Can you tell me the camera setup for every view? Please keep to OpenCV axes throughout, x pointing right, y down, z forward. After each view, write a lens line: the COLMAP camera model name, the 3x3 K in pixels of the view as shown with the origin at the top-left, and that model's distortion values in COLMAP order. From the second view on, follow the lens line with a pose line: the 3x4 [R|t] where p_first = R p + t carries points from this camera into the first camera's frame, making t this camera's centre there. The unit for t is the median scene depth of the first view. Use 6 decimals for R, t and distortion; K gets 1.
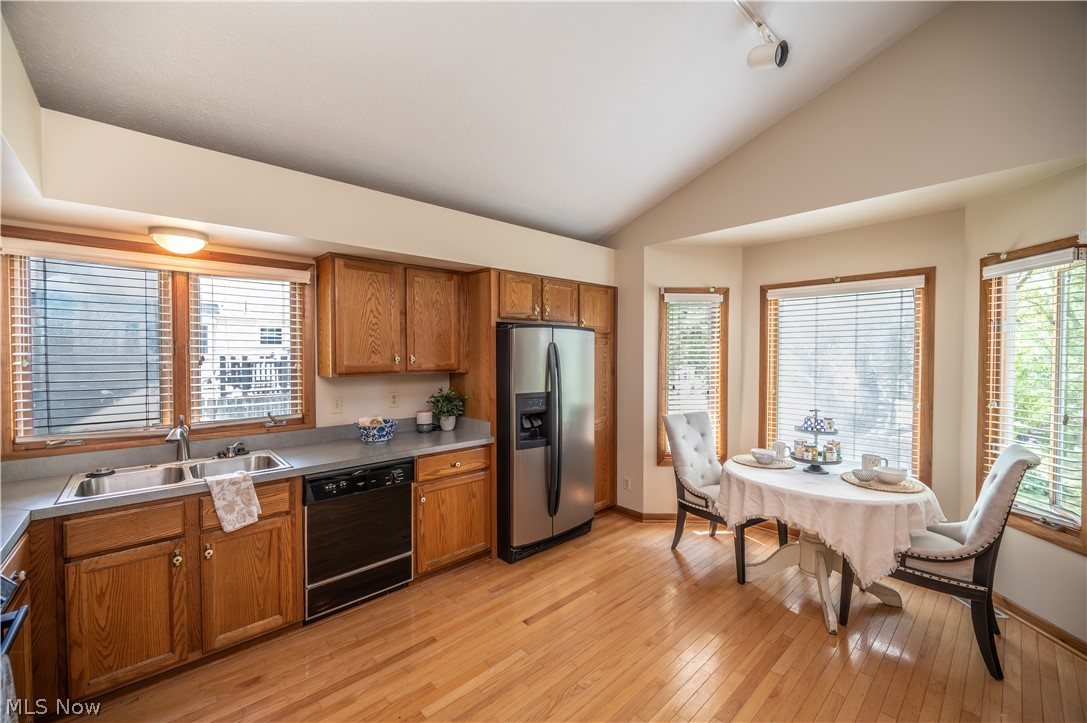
lens RADIAL K [[428.1, 0, 545.5], [0, 428.1, 361.6], [0, 0, 1]] dist [-0.002598, 0.000255]
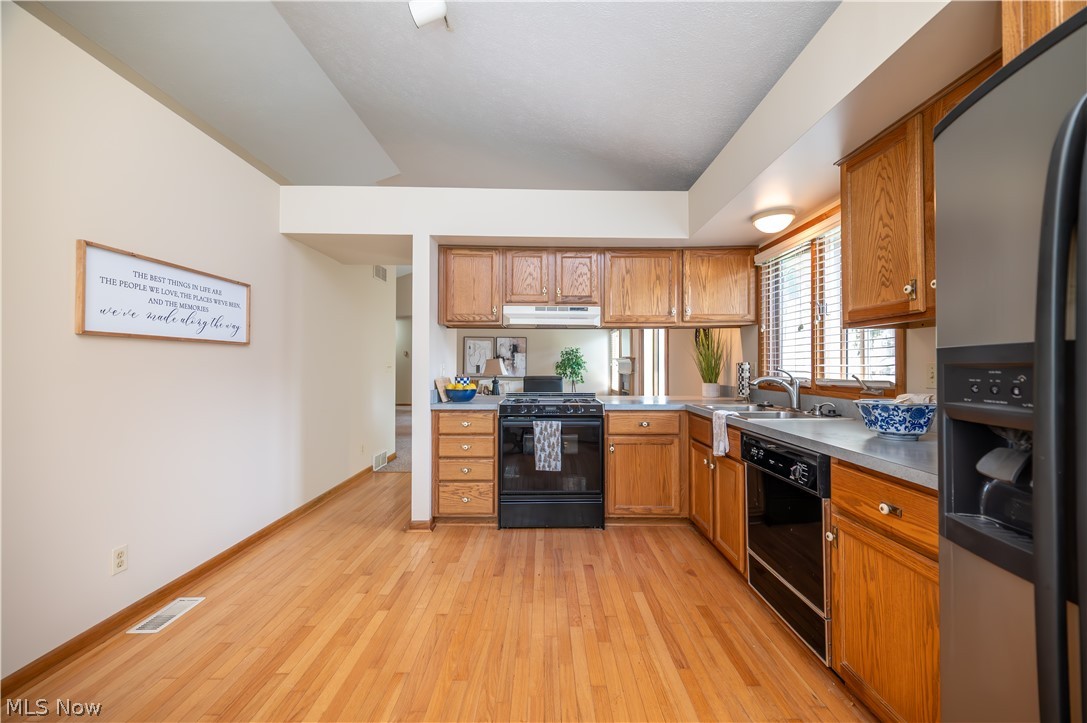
lens RADIAL K [[428.1, 0, 547.6], [0, 428.1, 360.3], [0, 0, 1]] dist [-0.002598, 0.000255]
pose [[-0.670326, -0.009294, -0.742009, 0.368255], [-0.012859, 0.999917, -0.000907, 0.092635], [0.741955, 0.008933, -0.670390, 1.058234]]
